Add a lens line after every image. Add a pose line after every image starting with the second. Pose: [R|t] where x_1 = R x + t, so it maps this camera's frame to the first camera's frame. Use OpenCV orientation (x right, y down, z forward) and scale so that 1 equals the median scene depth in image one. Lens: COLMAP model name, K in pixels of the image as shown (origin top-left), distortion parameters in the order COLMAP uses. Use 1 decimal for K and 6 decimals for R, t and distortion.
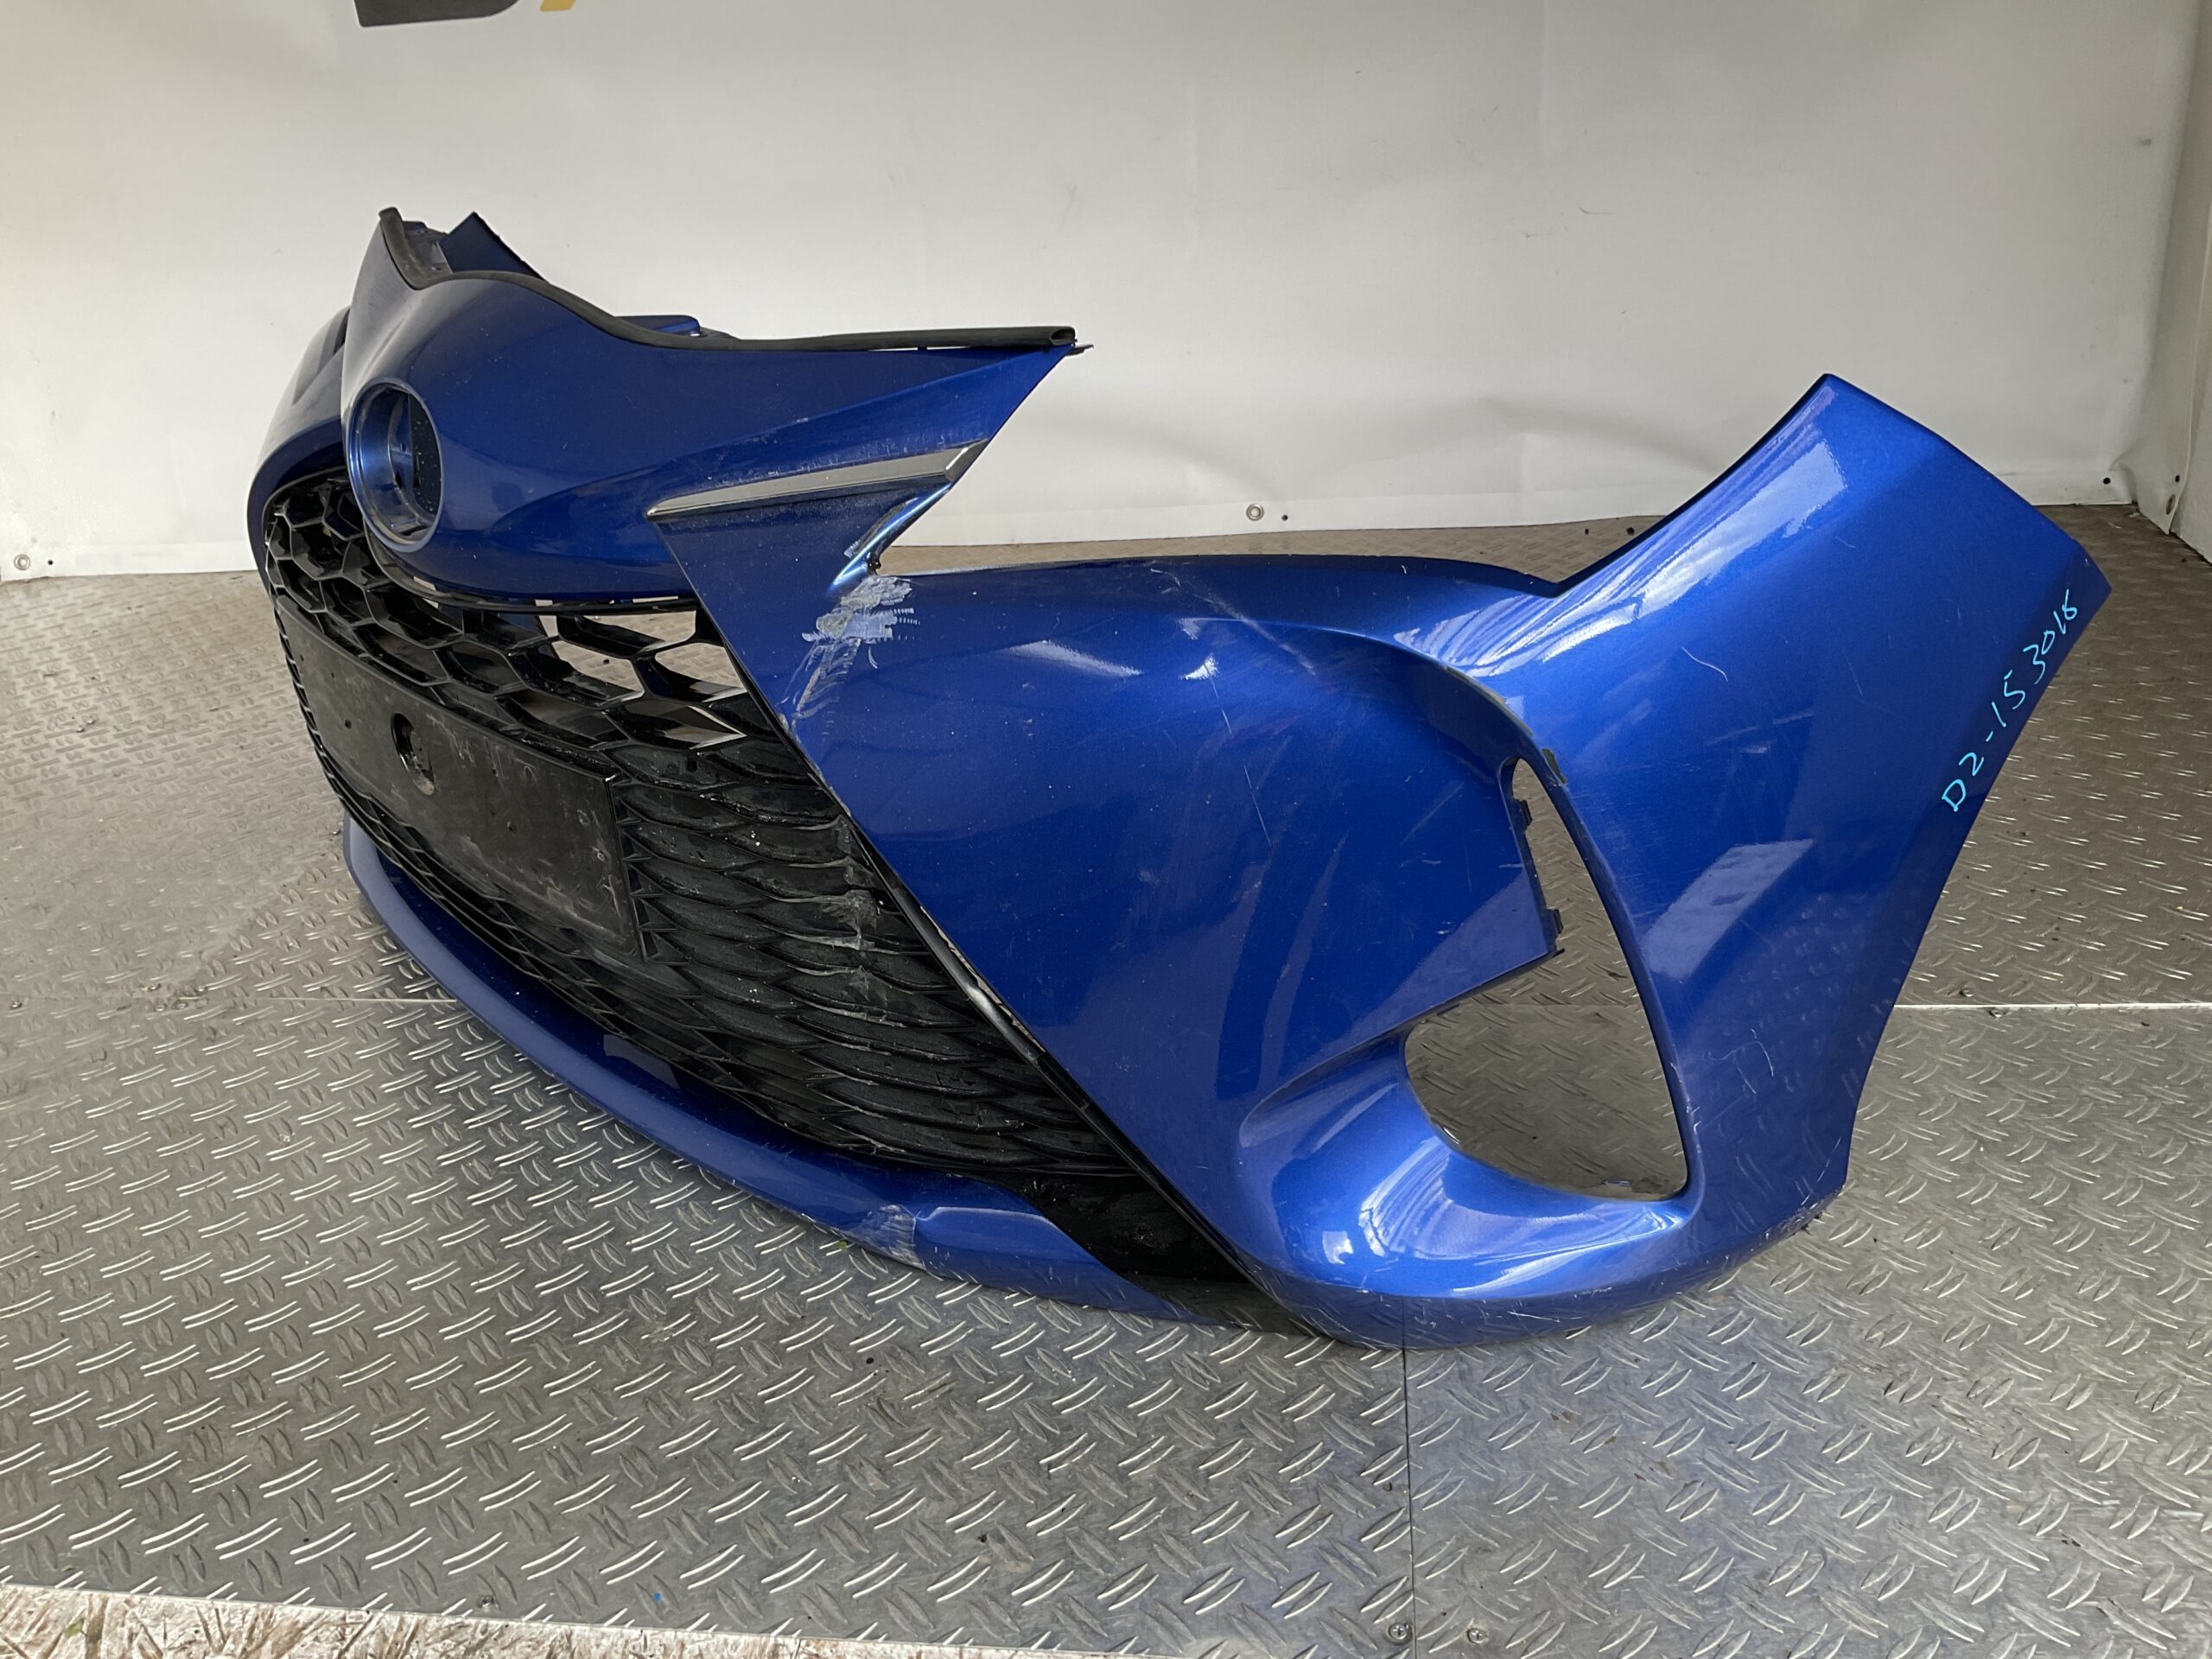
lens RADIAL K [[1879.8, 0, 1159.7], [0, 1879.8, 833.3], [0, 0, 1]] dist [0.045034, -0.139239]
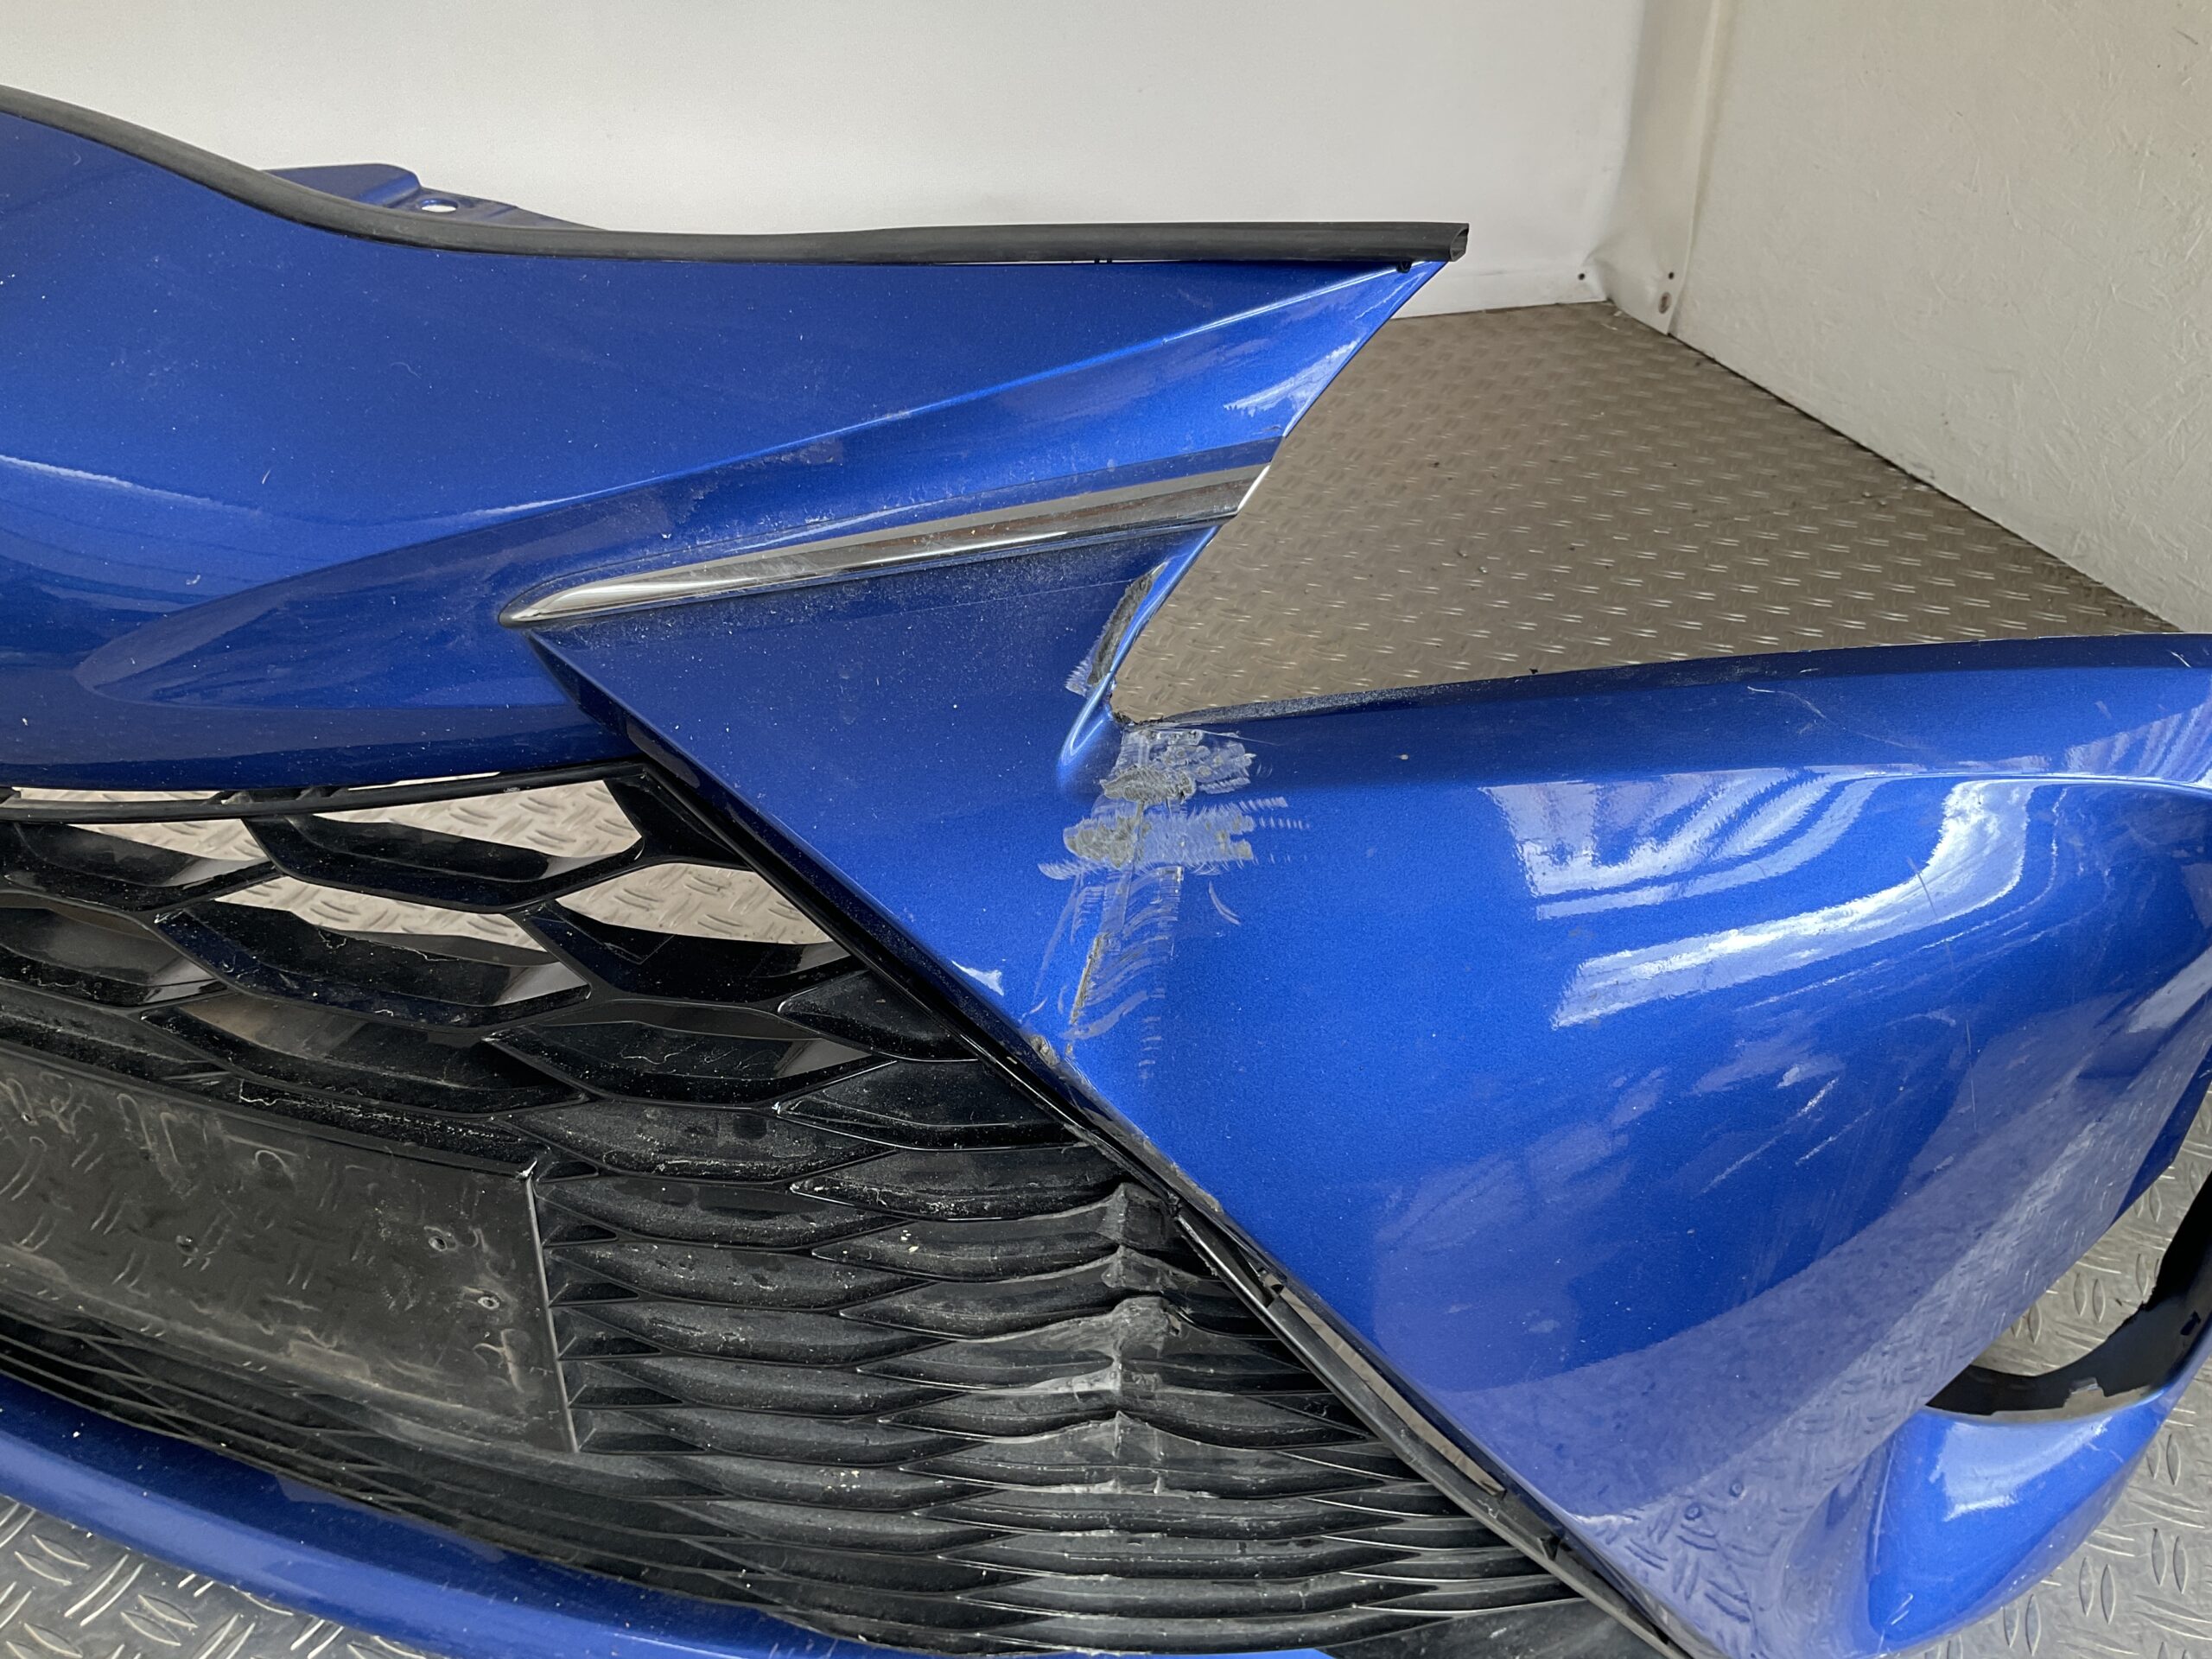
lens RADIAL K [[1879.8, 0, 1159.7], [0, 1879.8, 833.3], [0, 0, 1]] dist [0.045034, -0.139239]
pose [[0.880806, -0.163686, 0.444283, -0.351932], [0.105725, 0.982643, 0.152429, -0.172384], [-0.461523, -0.087288, 0.882824, 0.502318]]
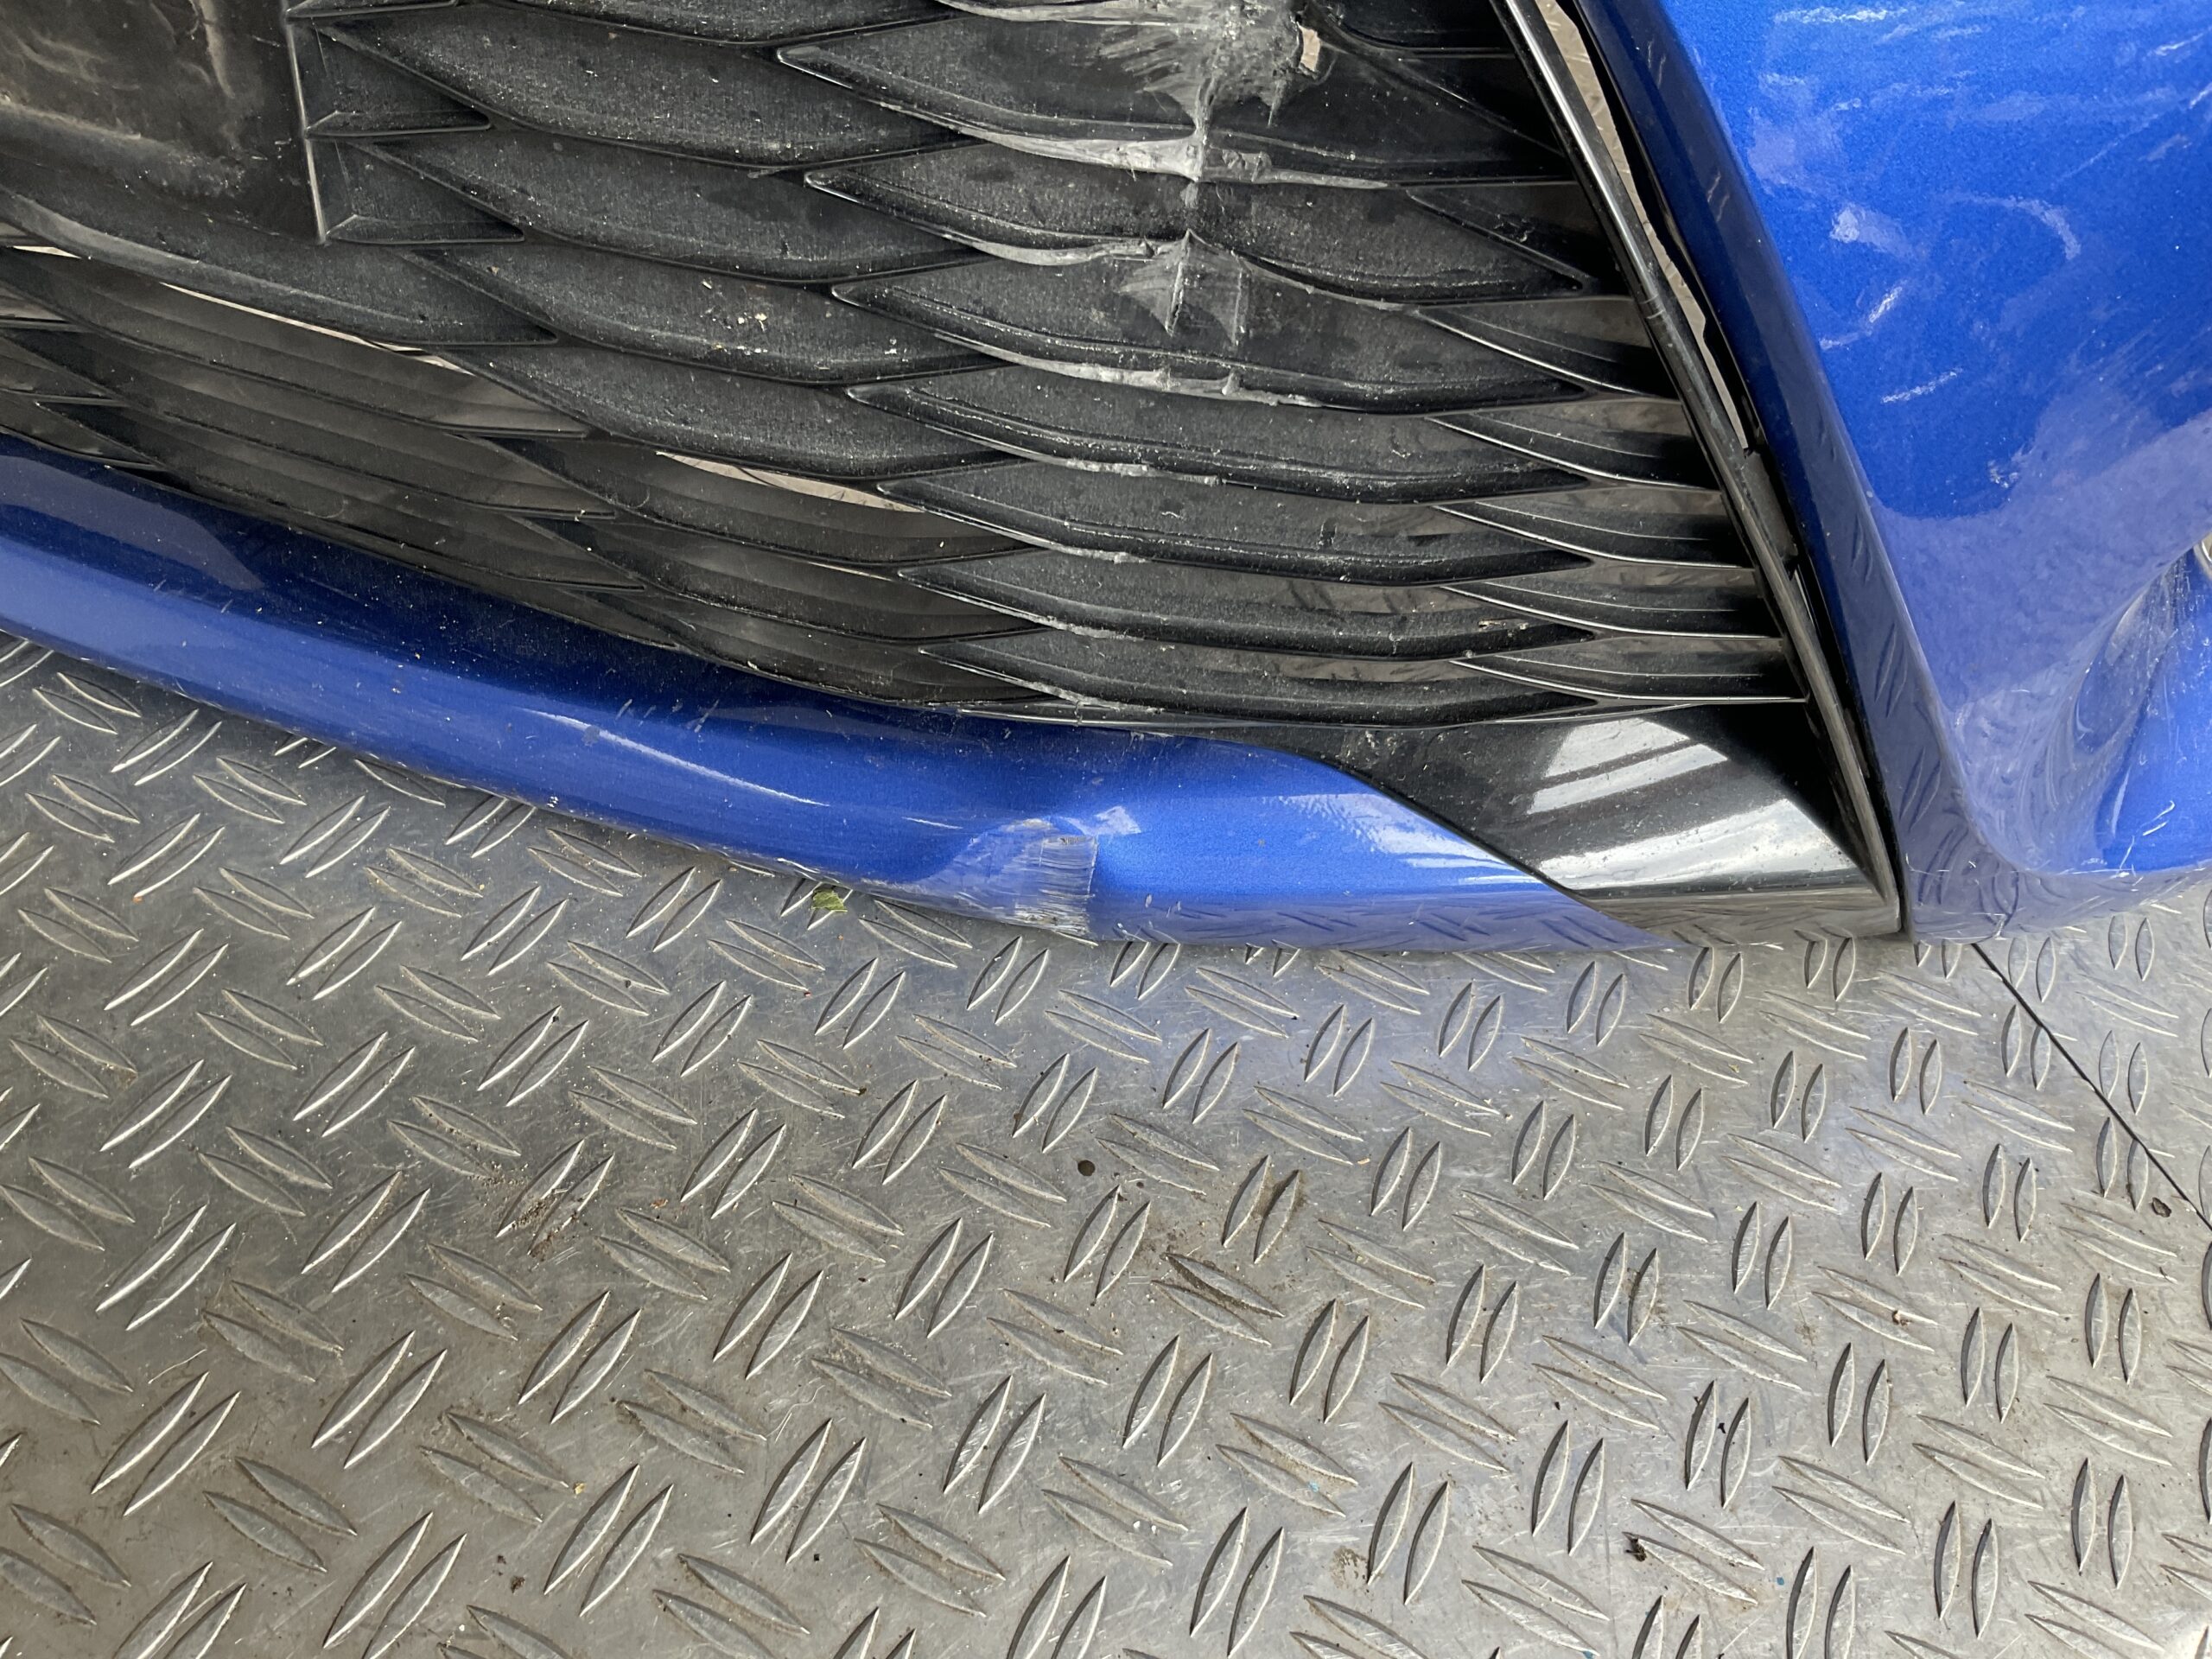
lens RADIAL K [[1852.6, 0, 1107.8], [0, 1852.6, 865.1], [0, 0, 1]] dist [0.076200, -0.130376]
pose [[0.885928, -0.167600, 0.432484, -0.327706], [-0.003926, 0.929689, 0.368324, 0.050592], [-0.463807, -0.328007, 0.822979, 0.659760]]
